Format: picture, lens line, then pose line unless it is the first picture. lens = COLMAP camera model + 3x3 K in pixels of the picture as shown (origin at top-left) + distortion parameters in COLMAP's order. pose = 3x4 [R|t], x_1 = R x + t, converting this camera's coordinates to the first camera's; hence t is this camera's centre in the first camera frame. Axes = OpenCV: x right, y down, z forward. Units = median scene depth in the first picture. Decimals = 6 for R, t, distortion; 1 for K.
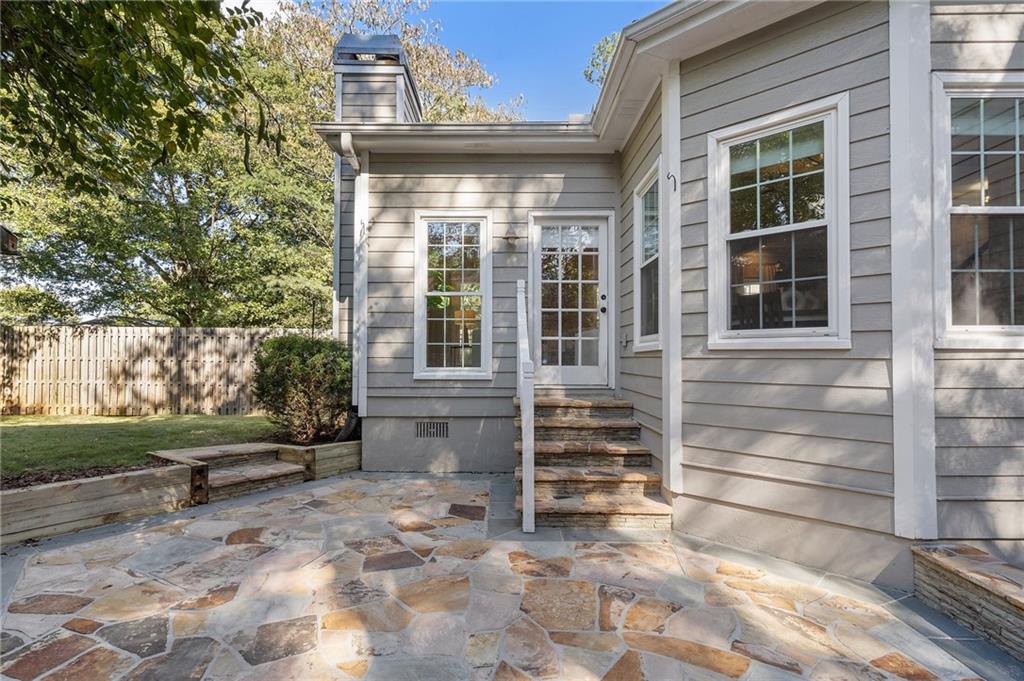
lens RADIAL K [[507.3, 0, 512.0], [0, 507.3, 340.5], [0, 0, 1]] dist [0.004700, 0.000619]
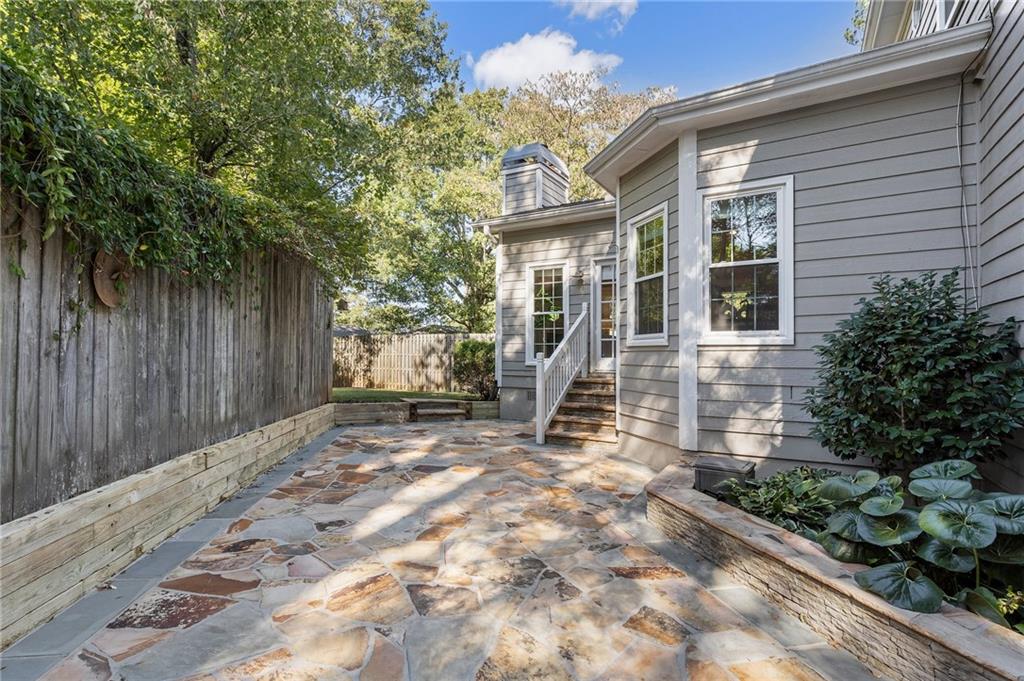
lens RADIAL K [[507.3, 0, 512.0], [0, 507.3, 340.5], [0, 0, 1]] dist [0.004700, 0.000619]
pose [[0.860793, -0.010095, -0.508856, 0.777603], [0.009578, 0.999948, -0.003637, 0.000051], [0.508866, -0.001743, 0.860844, -0.572851]]
